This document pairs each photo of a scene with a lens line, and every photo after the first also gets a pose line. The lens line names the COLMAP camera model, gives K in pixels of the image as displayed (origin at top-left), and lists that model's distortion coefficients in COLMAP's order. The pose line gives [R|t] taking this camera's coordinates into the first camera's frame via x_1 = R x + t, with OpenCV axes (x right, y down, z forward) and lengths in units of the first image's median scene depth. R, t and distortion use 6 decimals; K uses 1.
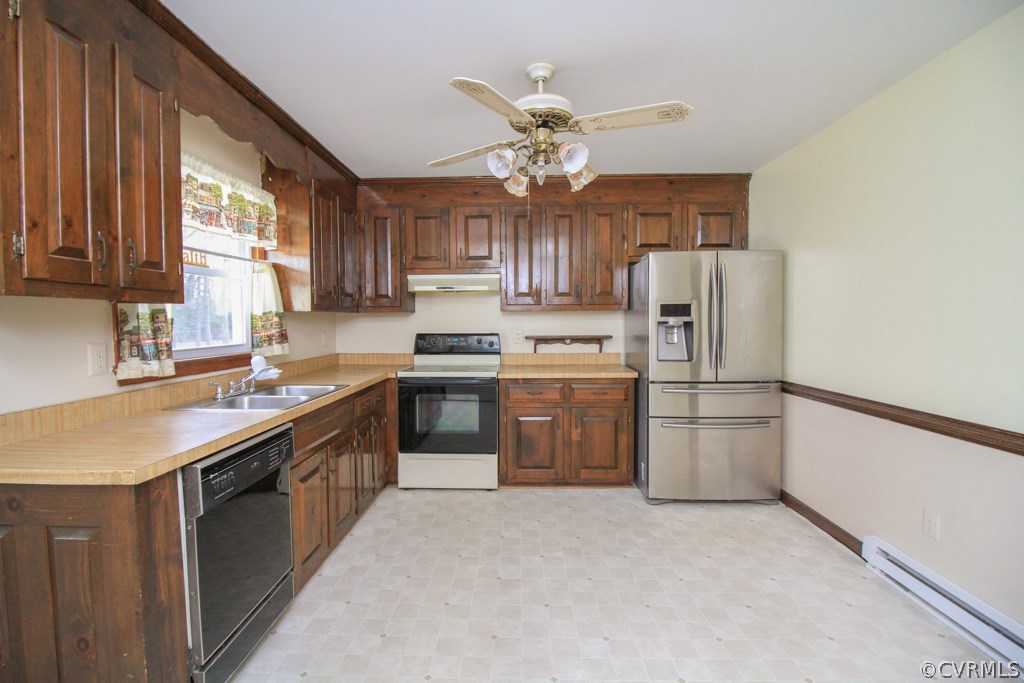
lens RADIAL K [[474.9, 0, 512.0], [0, 474.9, 341.5], [0, 0, 1]] dist [0.001139, -0.000502]
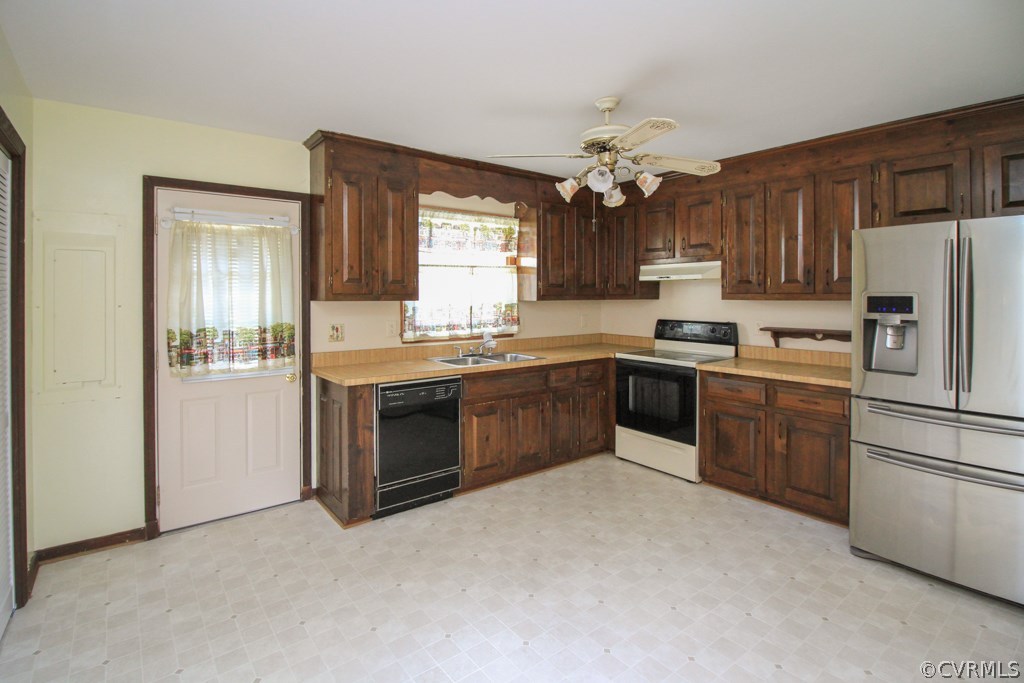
lens RADIAL K [[519.9, 0, 509.2], [0, 519.9, 305.0], [0, 0, 1]] dist [-0.000180, -0.000540]
pose [[0.623633, 0.020909, -0.781438, 0.580147], [-0.038230, 0.999262, -0.003772, -0.037282], [0.780782, 0.032227, 0.623972, 0.020661]]
